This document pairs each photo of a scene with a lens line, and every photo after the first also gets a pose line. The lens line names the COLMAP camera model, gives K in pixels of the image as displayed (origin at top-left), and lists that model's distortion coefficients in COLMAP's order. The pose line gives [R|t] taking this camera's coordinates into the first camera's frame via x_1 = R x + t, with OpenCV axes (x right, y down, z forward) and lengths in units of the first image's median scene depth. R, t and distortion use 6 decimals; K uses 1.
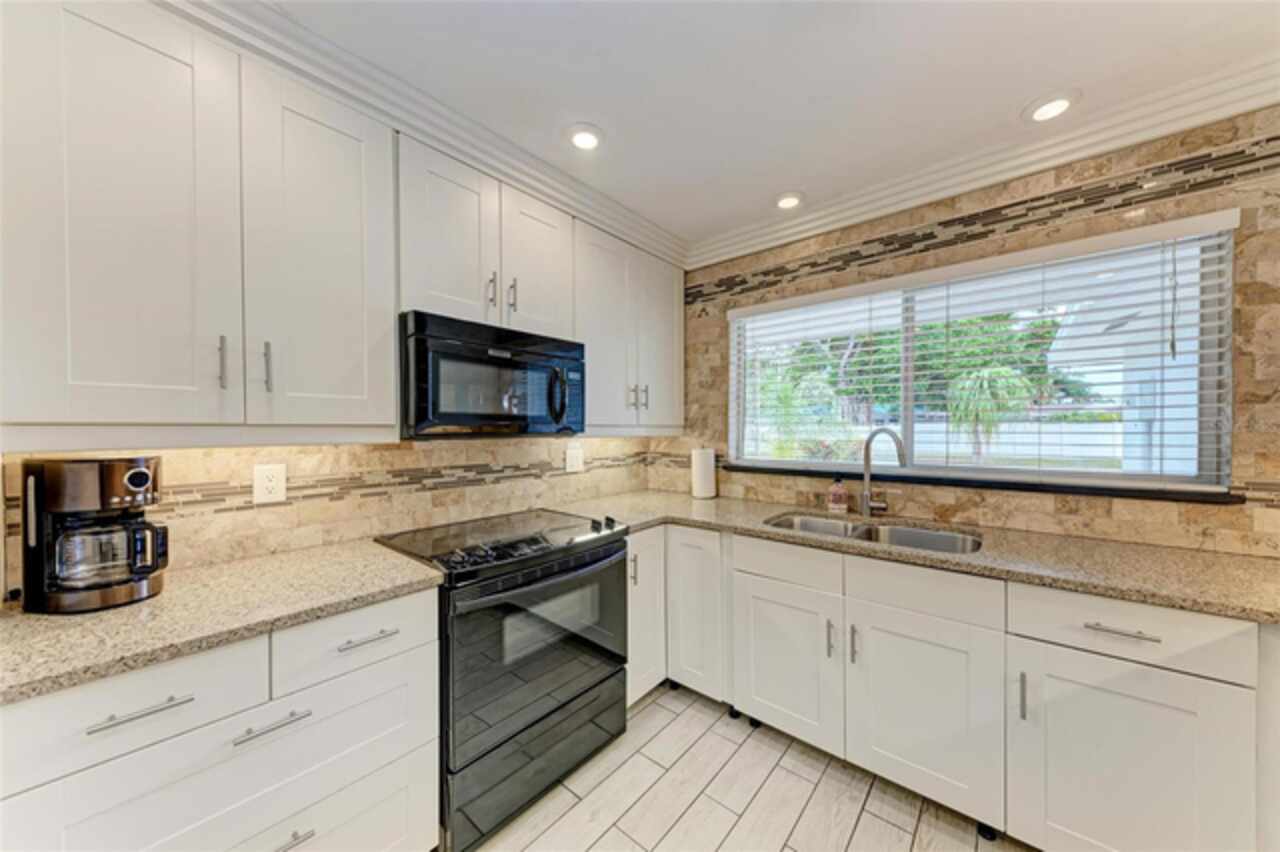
lens RADIAL K [[442.1, 0, 642.6], [0, 442.1, 432.3], [0, 0, 1]] dist [0.011672, -0.000214]
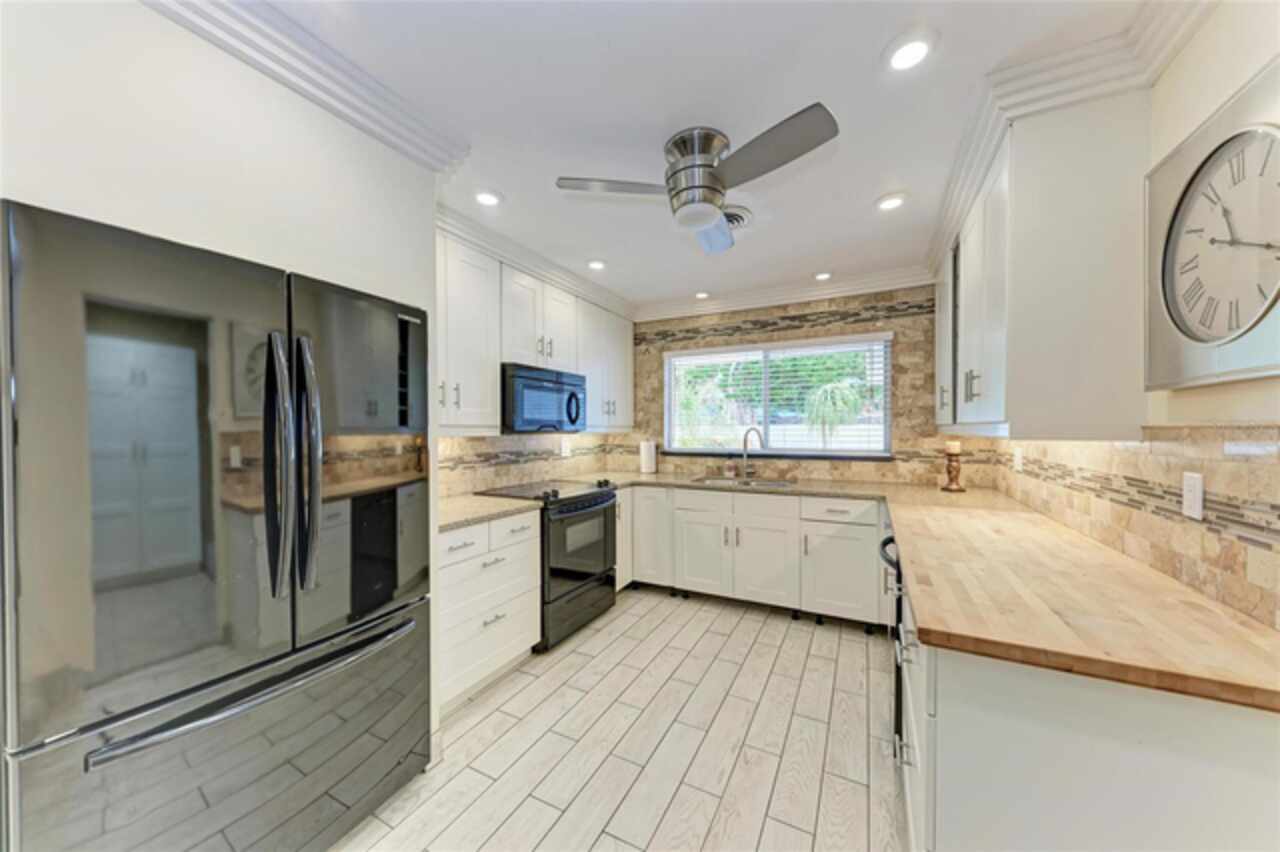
lens RADIAL K [[442.1, 0, 642.6], [0, 442.1, 432.3], [0, 0, 1]] dist [0.011672, -0.000214]
pose [[0.974570, -0.002484, 0.224068, -0.280786], [0.002669, 0.999996, -0.000521, 0.008619], [-0.224066, 0.001106, 0.974573, -0.613756]]
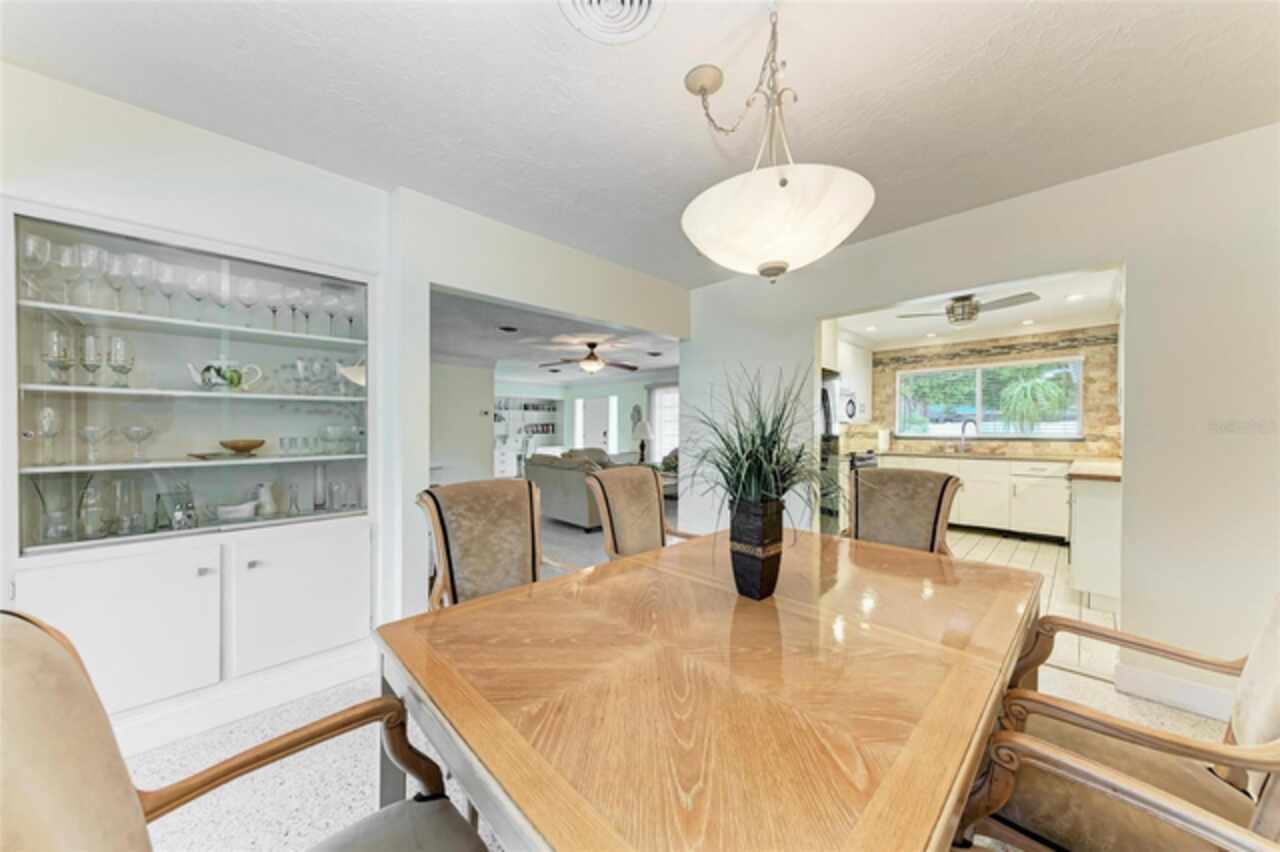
lens RADIAL K [[443.3, 0, 629.7], [0, 443.3, 434.0], [0, 0, 1]] dist [-0.000242, -0.000185]
pose [[0.994516, 0.001156, -0.104574, -1.200065], [-0.000754, 0.999992, 0.003880, 0.064786], [0.104577, -0.003780, 0.994510, -1.846257]]
